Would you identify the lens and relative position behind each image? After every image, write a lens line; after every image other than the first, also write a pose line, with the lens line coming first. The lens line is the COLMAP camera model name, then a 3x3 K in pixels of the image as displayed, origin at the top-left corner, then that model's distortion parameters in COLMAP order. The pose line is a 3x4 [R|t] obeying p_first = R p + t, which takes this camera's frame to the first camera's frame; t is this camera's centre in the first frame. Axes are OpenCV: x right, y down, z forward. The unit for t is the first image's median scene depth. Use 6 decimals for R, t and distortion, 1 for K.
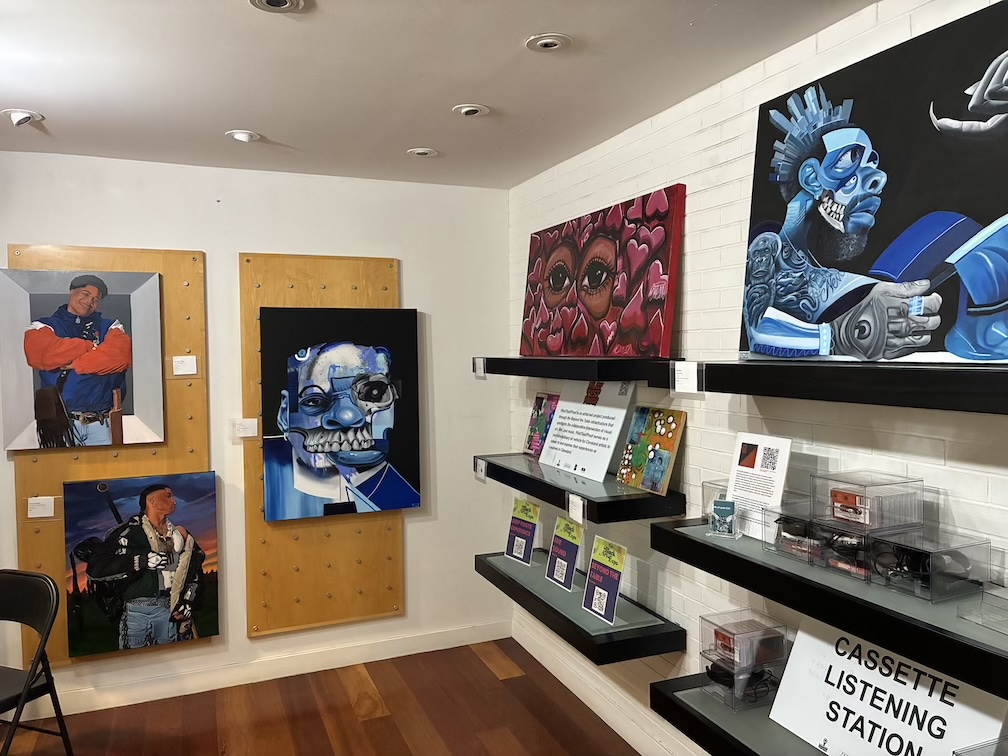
lens RADIAL K [[765.9, 0, 507.0], [0, 765.9, 368.0], [0, 0, 1]] dist [0.051869, -0.063017]
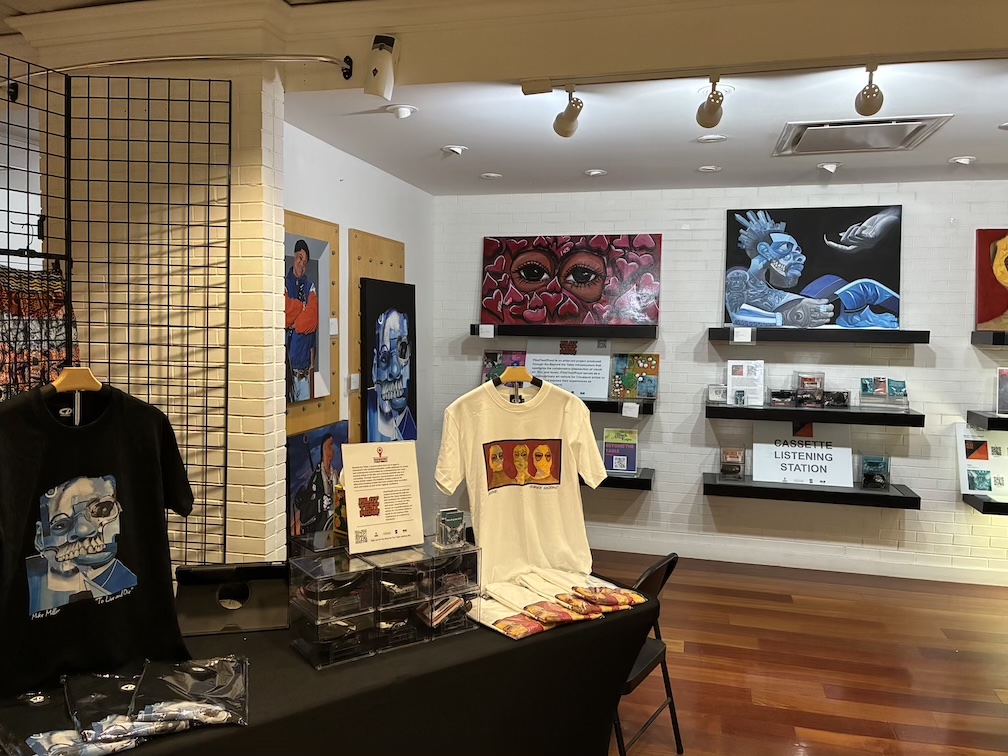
lens RADIAL K [[765.9, 0, 513.2], [0, 765.9, 369.9], [0, 0, 1]] dist [0.051869, -0.063017]
pose [[0.587995, -0.031509, 0.808250, -1.458585], [0.000715, 0.999261, 0.038436, 0.020783], [-0.808864, -0.022022, 0.587583, 0.168635]]
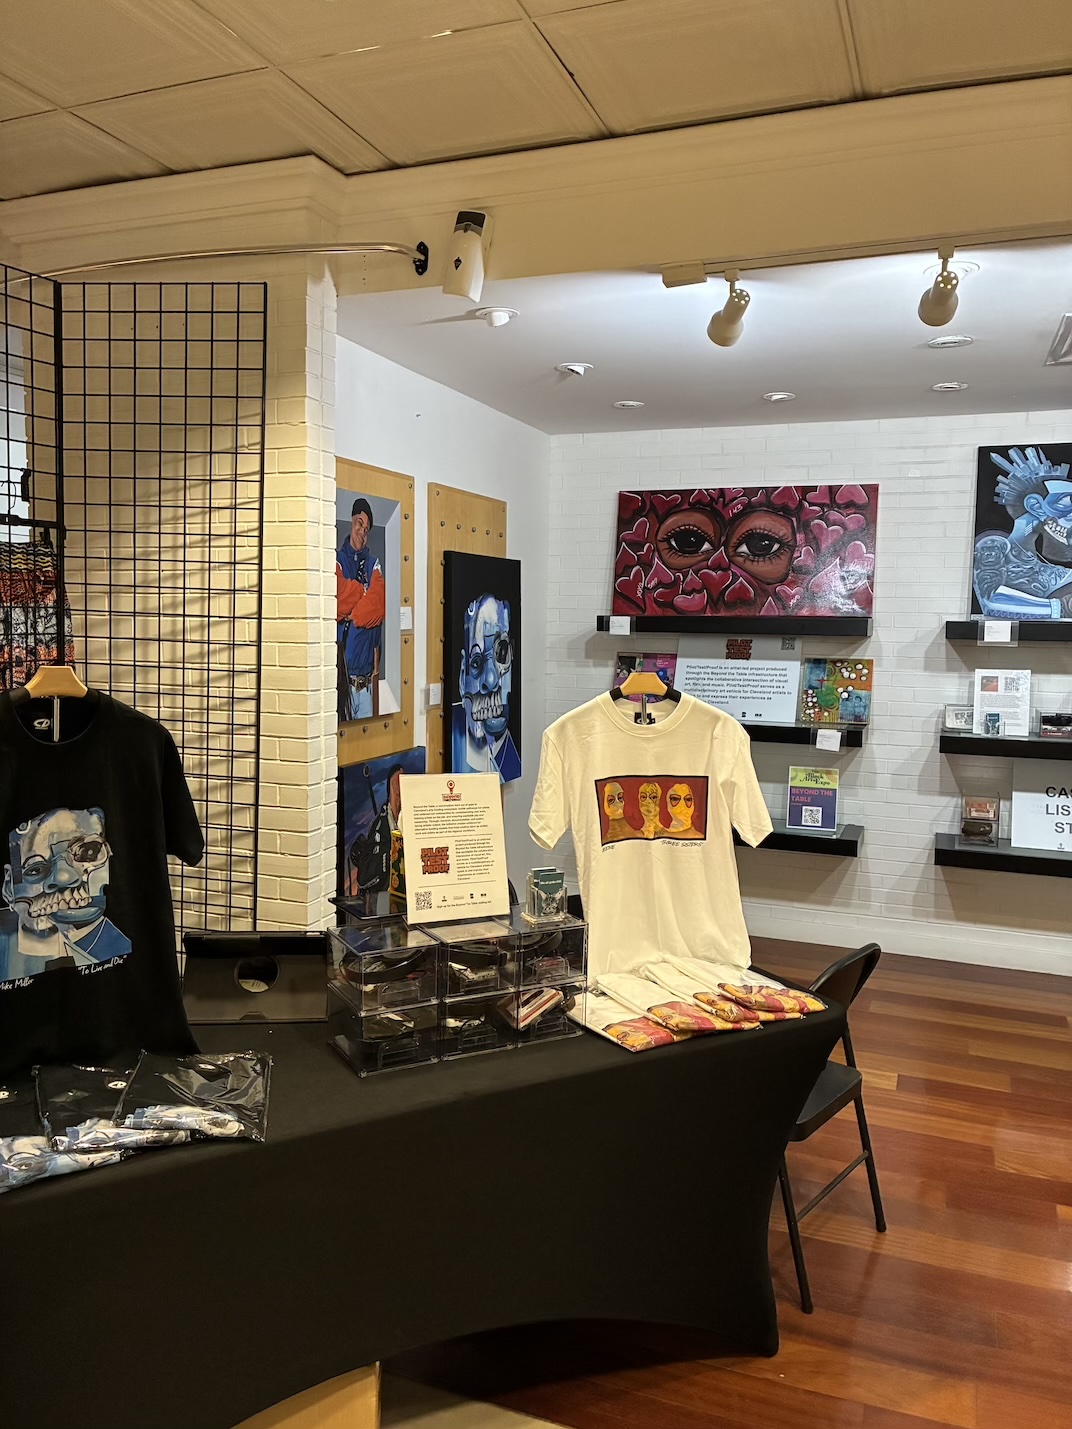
lens RADIAL K [[1085.8, 0, 540.3], [0, 1085.8, 700.6], [0, 0, 1]] dist [0.051869, -0.063017]
pose [[0.682662, -0.037403, 0.729776, -1.451549], [-0.003908, 0.998488, 0.054831, 0.025112], [-0.730724, -0.040283, 0.681484, 0.140360]]
